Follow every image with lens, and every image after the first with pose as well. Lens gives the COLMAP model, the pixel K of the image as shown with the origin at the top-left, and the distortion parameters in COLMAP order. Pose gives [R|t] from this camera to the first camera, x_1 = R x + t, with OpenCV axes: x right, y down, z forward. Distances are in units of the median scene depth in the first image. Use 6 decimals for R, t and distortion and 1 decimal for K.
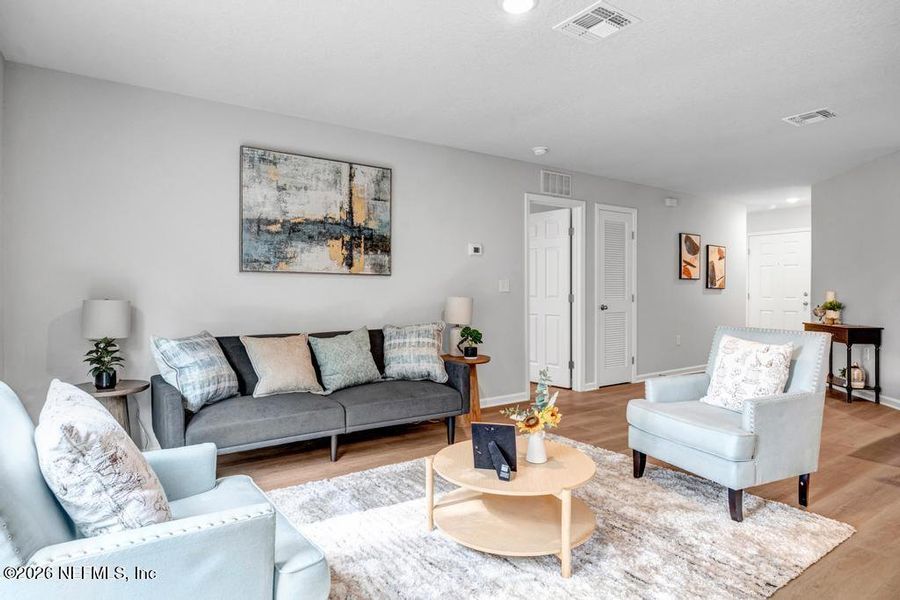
lens RADIAL K [[504.0, 0, 445.4], [0, 504.0, 297.1], [0, 0, 1]] dist [-0.005700, 0.000452]
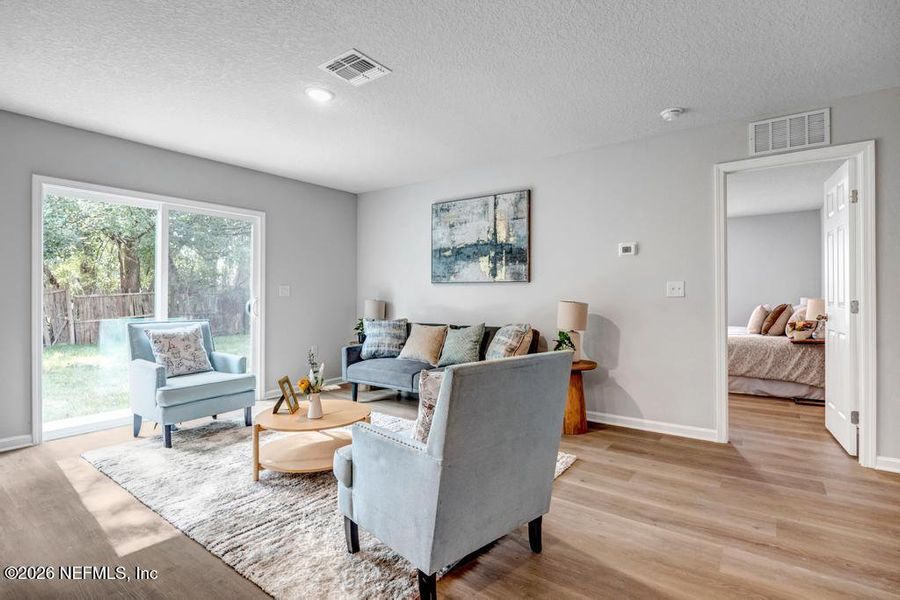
lens RADIAL K [[434.4, 0, 450.4], [0, 434.4, 296.9], [0, 0, 1]] dist [-0.014513, -0.000635]
pose [[0.331801, 0.004167, -0.943340, 0.844735], [-0.010005, 0.999950, 0.000898, -0.008710], [0.943296, 0.009141, 0.331826, 0.554984]]
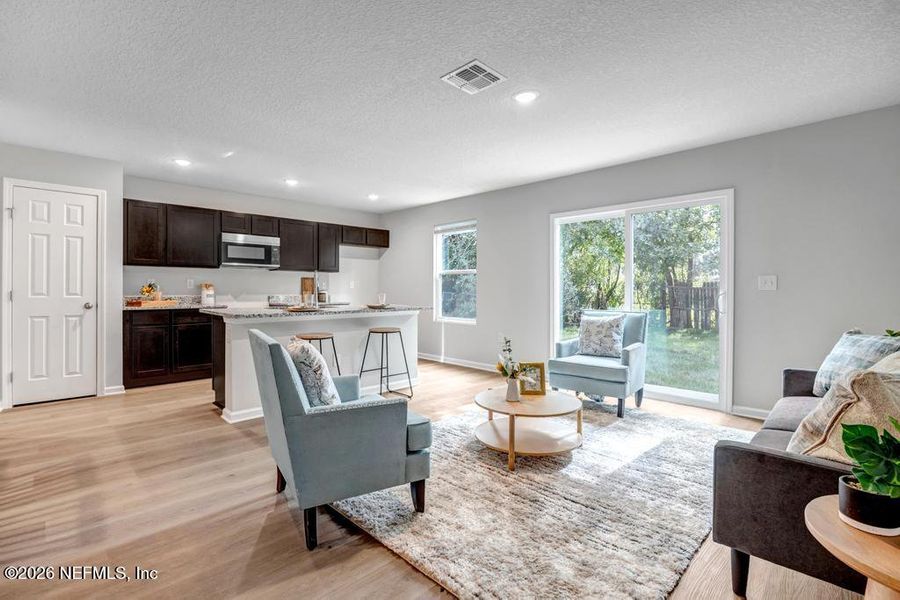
lens RADIAL K [[417.1, 0, 444.3], [0, 417.1, 289.4], [0, 0, 1]] dist [-0.011938, -0.000837]
pose [[-0.984226, 0.000173, -0.176916, 0.354923], [-0.001353, 0.999963, 0.008501, -0.011608], [0.176911, 0.008606, -0.984189, 1.286416]]
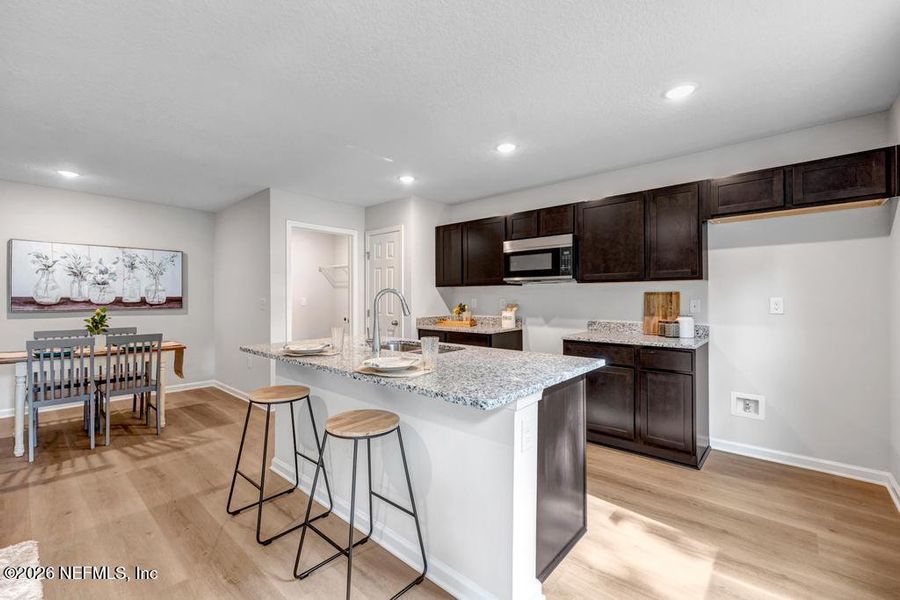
lens RADIAL K [[383.7, 0, 450.4], [0, 383.7, 297.6], [0, 0, 1]] dist [0.009261, -0.001011]
pose [[-0.244808, 0.003818, 0.969564, -0.137274], [0.007906, 0.999967, -0.001941, -0.034482], [-0.969539, 0.007190, -0.244830, 0.190531]]
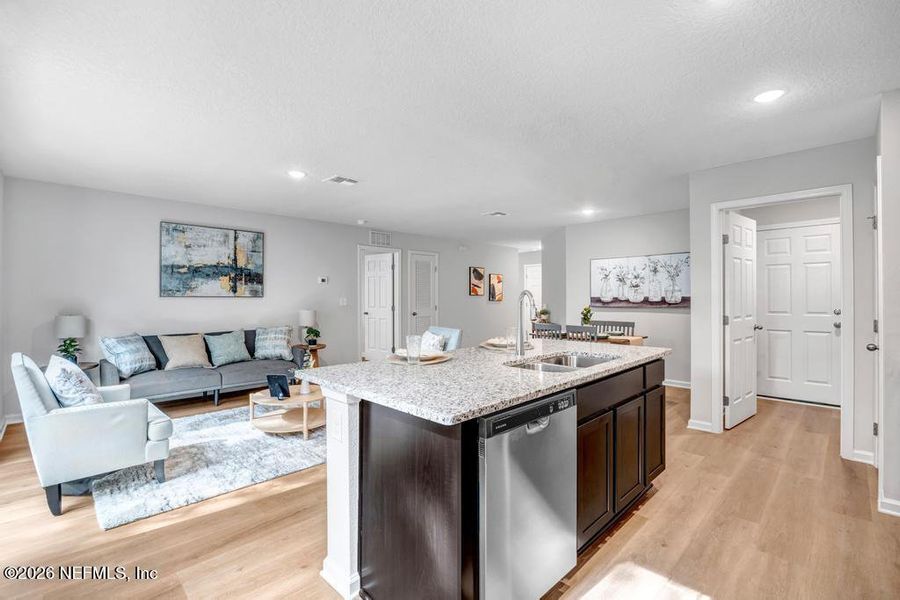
lens RADIAL K [[398.0, 0, 445.8], [0, 398.0, 297.1], [0, 0, 1]] dist [-0.019823, 0.000520]
pose [[0.982782, 0.000451, 0.184768, 0.264974], [0.000830, 0.999976, -0.006856, -0.036763], [-0.184767, 0.006892, 0.982758, -0.430088]]
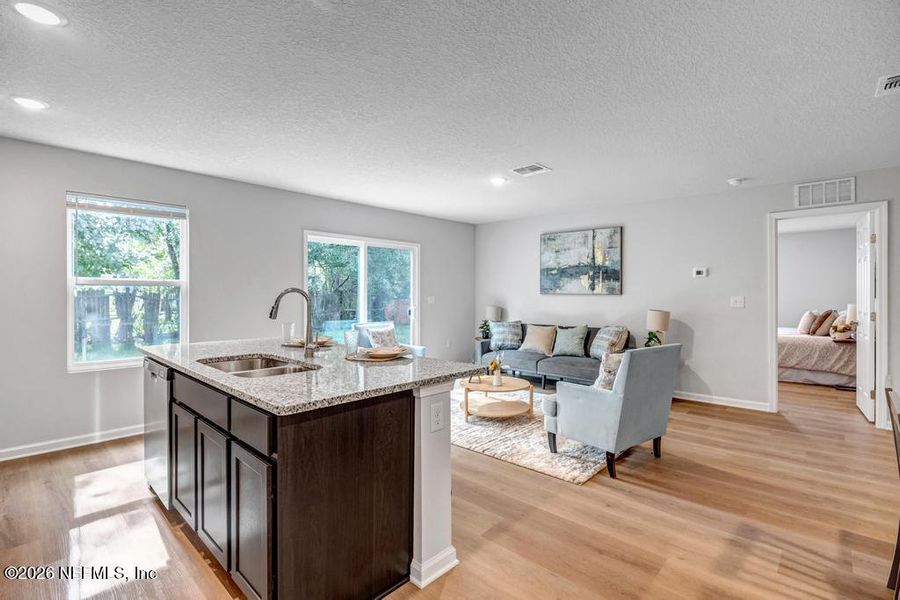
lens RADIAL K [[417.1, 0, 451.1], [0, 417.1, 297.9], [0, 0, 1]] dist [-0.011938, -0.000837]
pose [[0.225684, 0.011926, -0.974127, 1.130608], [-0.008422, 0.999912, 0.010291, -0.045913], [0.974164, 0.005881, 0.225765, 0.219014]]
